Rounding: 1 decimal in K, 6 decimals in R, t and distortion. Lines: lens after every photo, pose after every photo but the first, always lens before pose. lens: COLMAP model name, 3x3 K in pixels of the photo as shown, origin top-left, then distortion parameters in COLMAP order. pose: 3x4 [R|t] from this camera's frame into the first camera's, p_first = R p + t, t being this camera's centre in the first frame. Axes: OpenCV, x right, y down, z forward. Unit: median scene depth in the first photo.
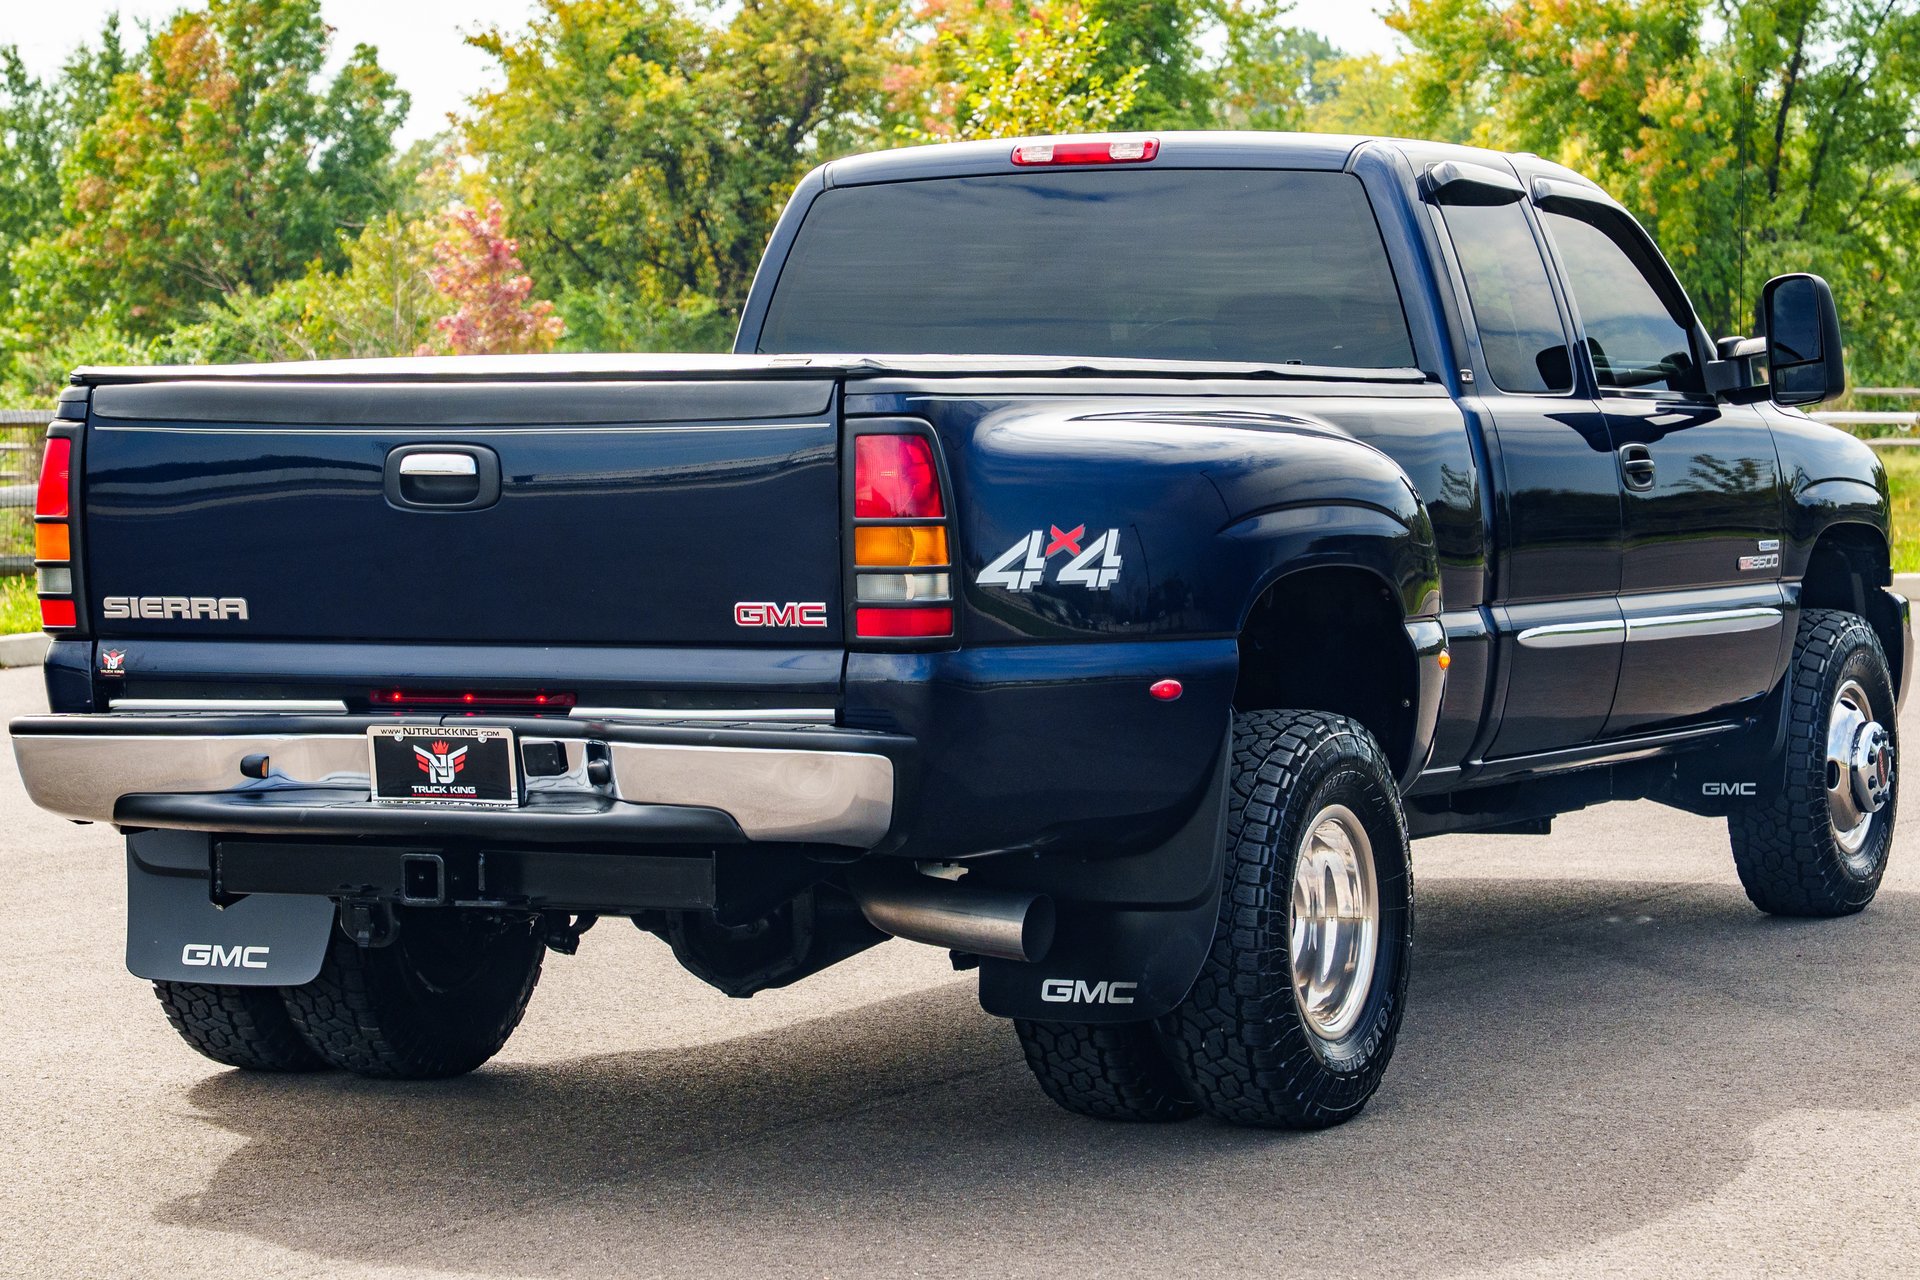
lens RADIAL K [[5760.5, 0, 960.0], [0, 5760.5, 640.0], [0, 0, 1]] dist [0.186034, 2.652430]
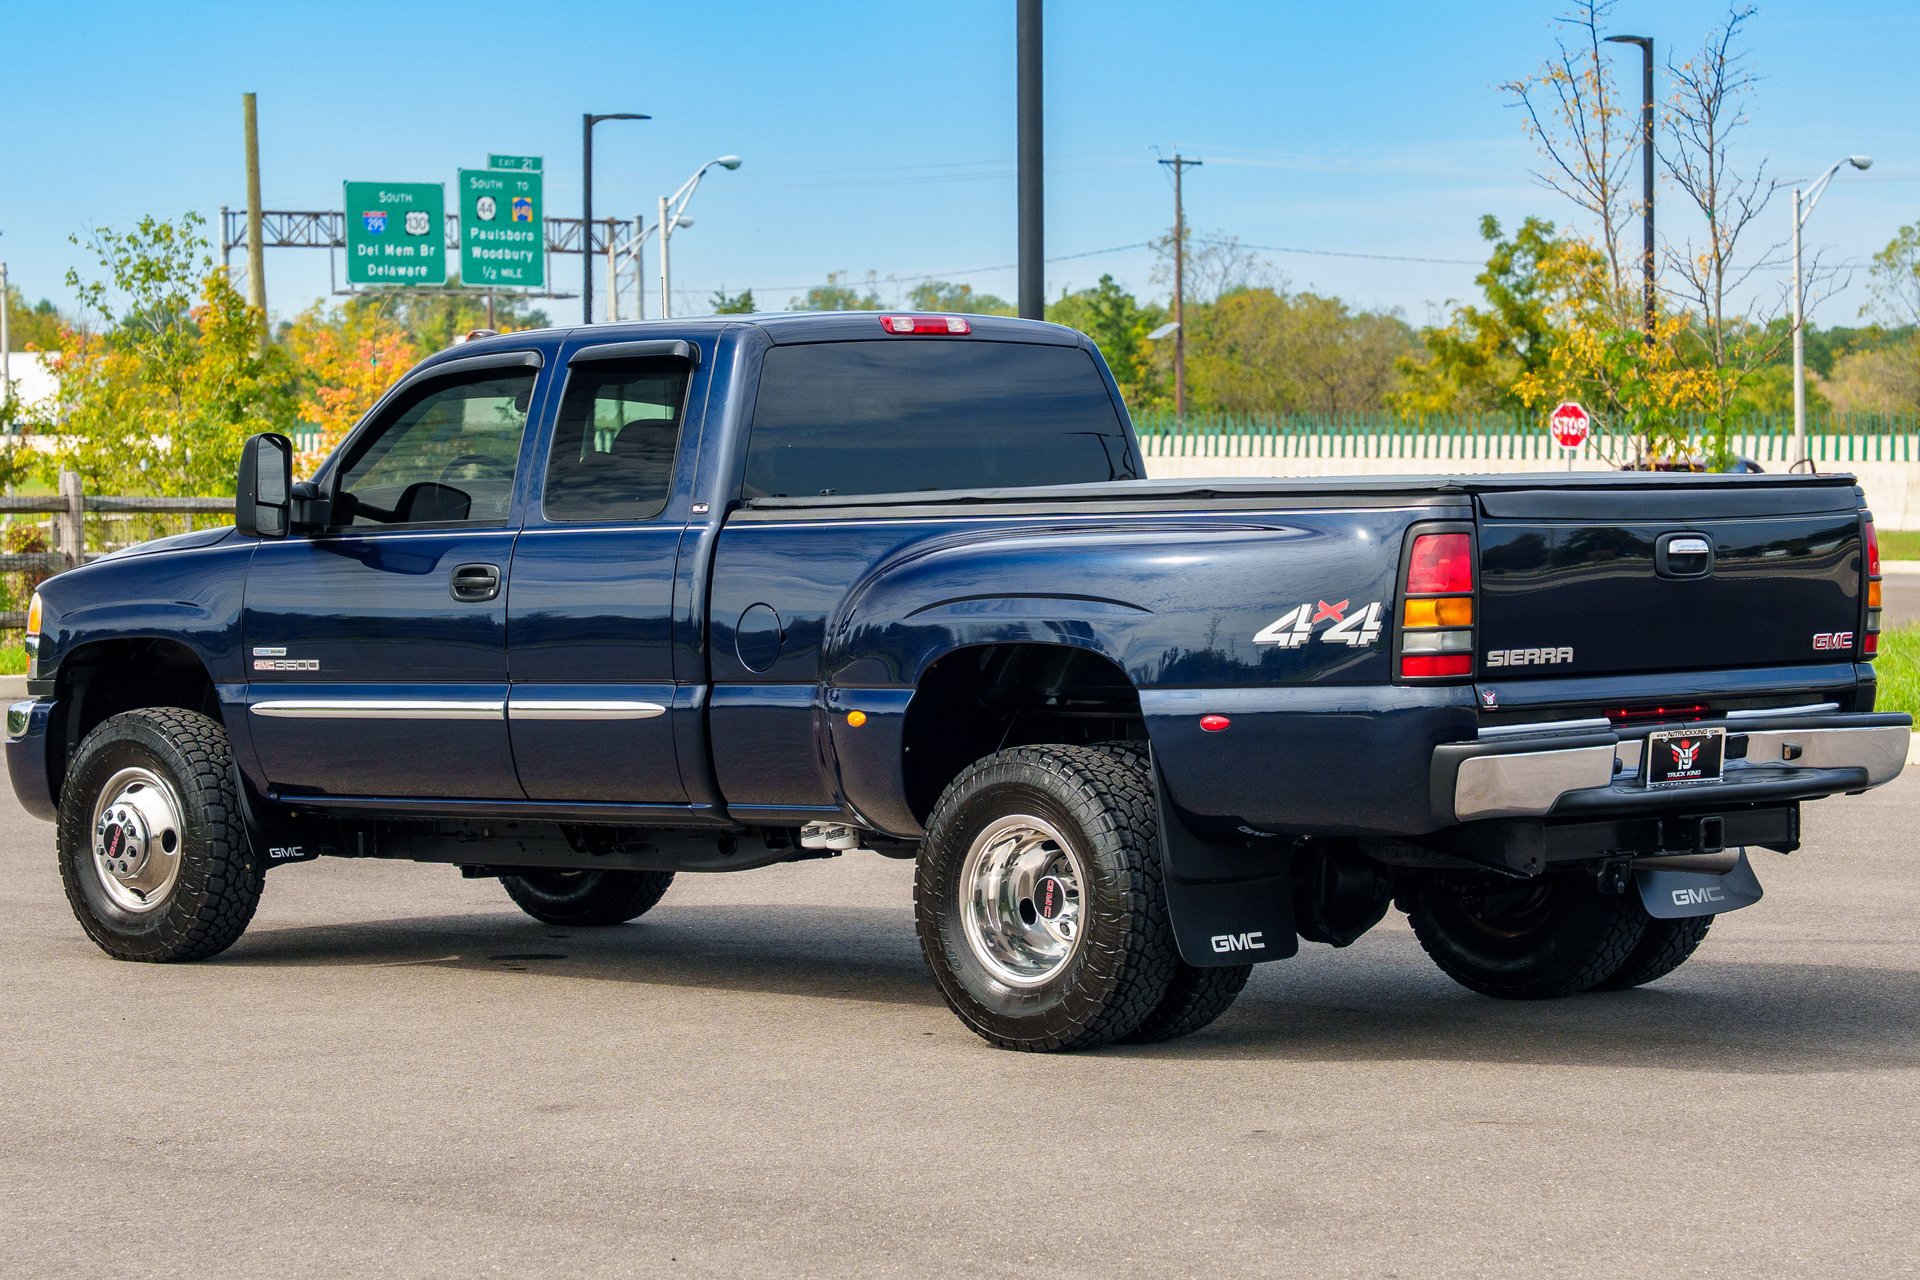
lens RADIAL K [[5760.5, 0, 960.0], [0, 5760.5, 640.0], [0, 0, 1]] dist [0.186034, 2.652430]
pose [[0.287016, -0.020460, 0.957707, -1.372845], [0.055912, 0.998425, 0.004574, -0.021583], [-0.956293, 0.052234, 0.287708, 0.686874]]
